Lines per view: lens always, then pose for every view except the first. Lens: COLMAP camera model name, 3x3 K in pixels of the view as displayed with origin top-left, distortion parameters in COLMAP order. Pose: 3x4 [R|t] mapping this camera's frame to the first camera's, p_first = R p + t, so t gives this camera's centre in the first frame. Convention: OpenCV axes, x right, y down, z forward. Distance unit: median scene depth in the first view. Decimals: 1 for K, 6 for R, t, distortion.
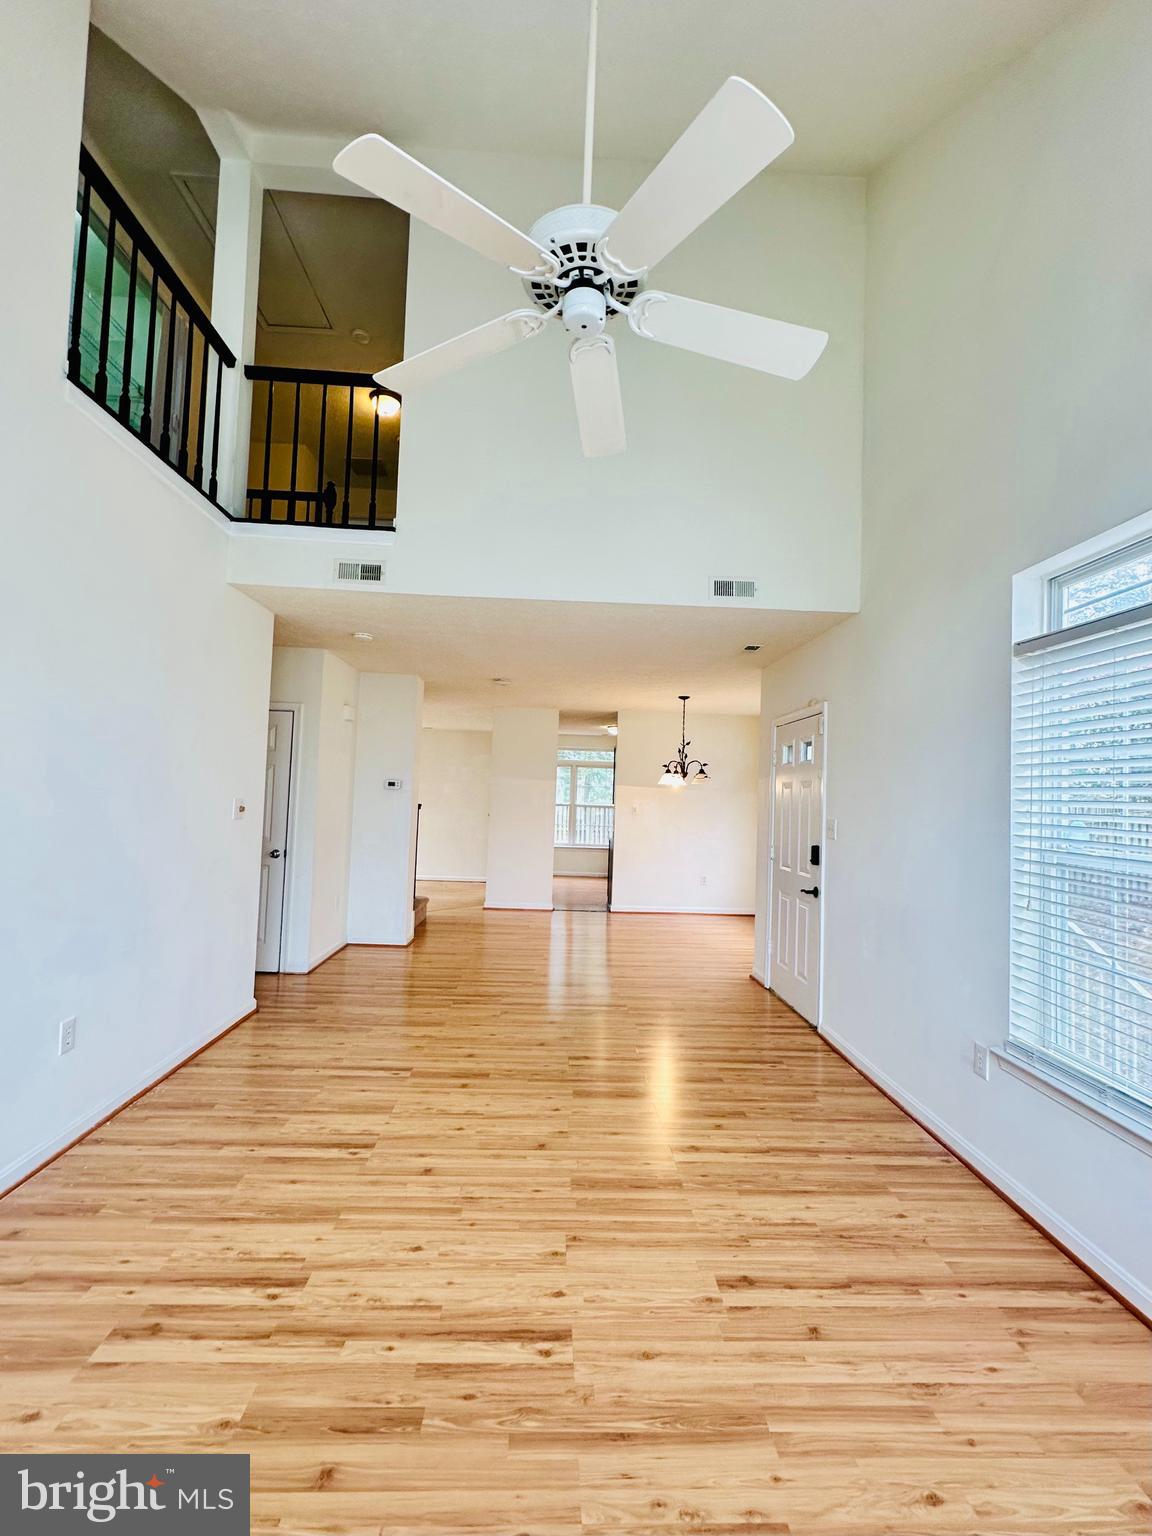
lens RADIAL K [[658.5, 0, 579.1], [0, 658.5, 763.2], [0, 0, 1]] dist [0.000480, -0.000118]
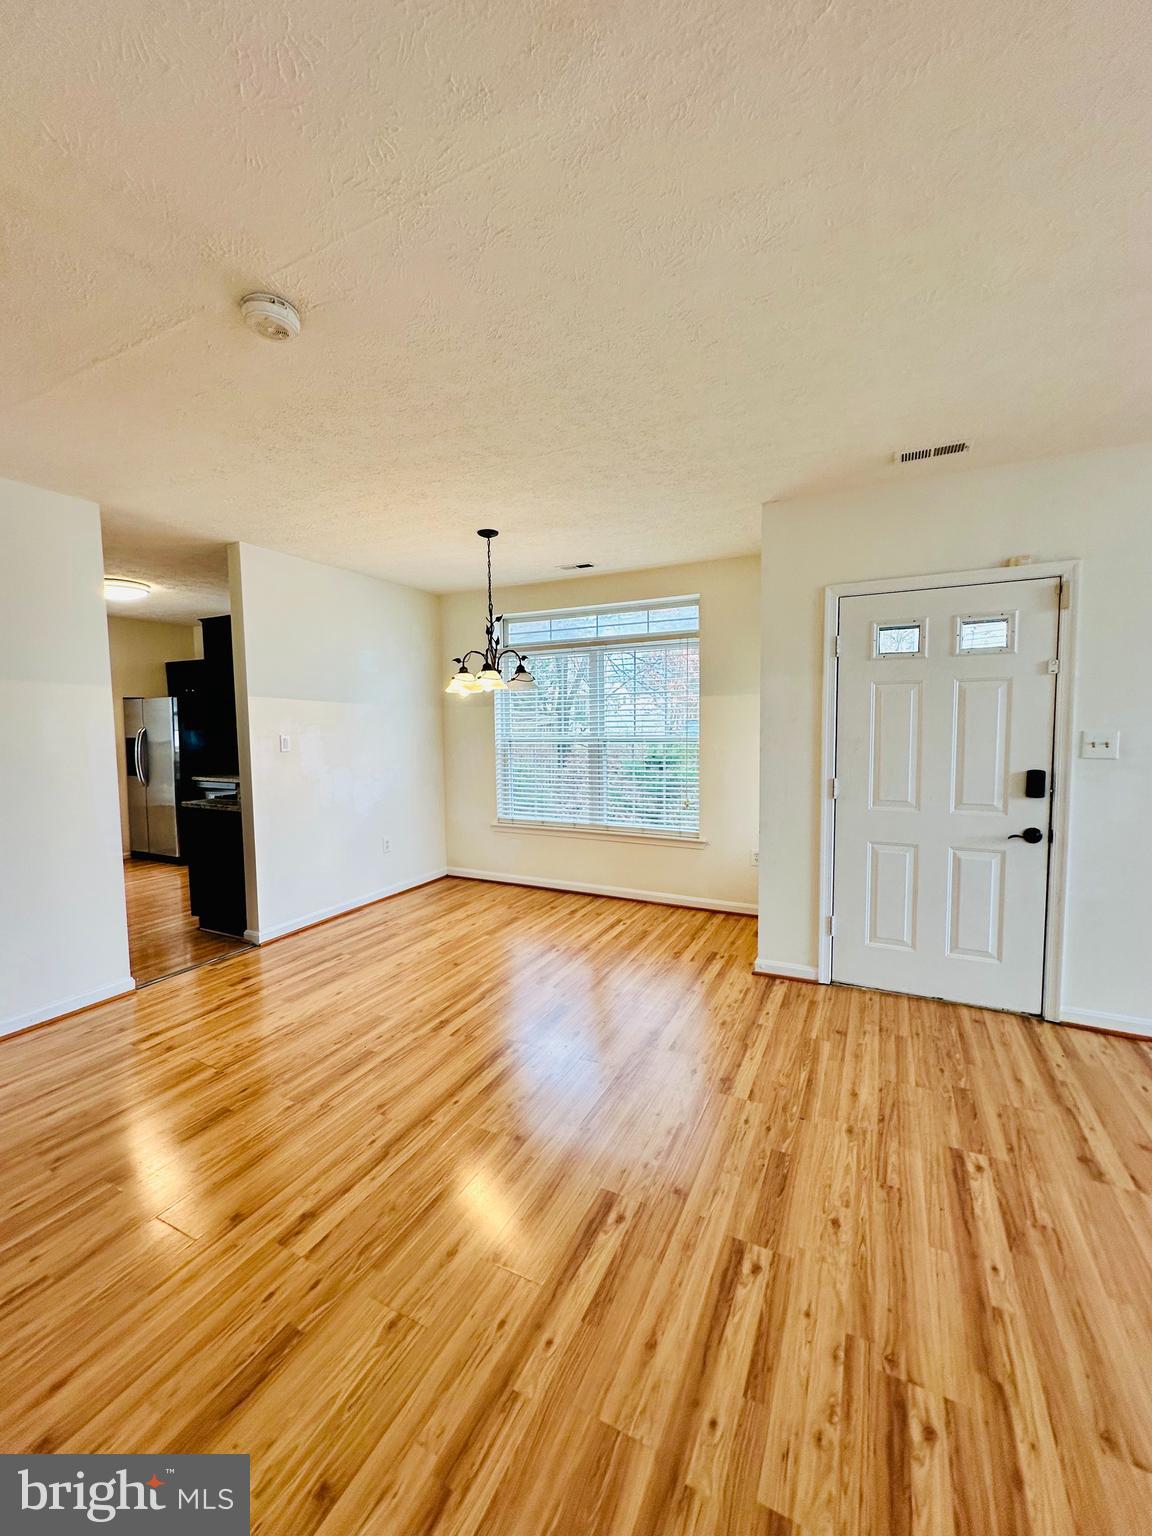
lens RADIAL K [[611.8, 0, 568.6], [0, 611.8, 765.9], [0, 0, 1]] dist [-0.000496, 0.000330]
pose [[0.499745, -0.093477, 0.861114, -0.727047], [-0.012824, 0.993252, 0.115263, 0.091581], [-0.866078, -0.068644, 0.495174, 1.828165]]
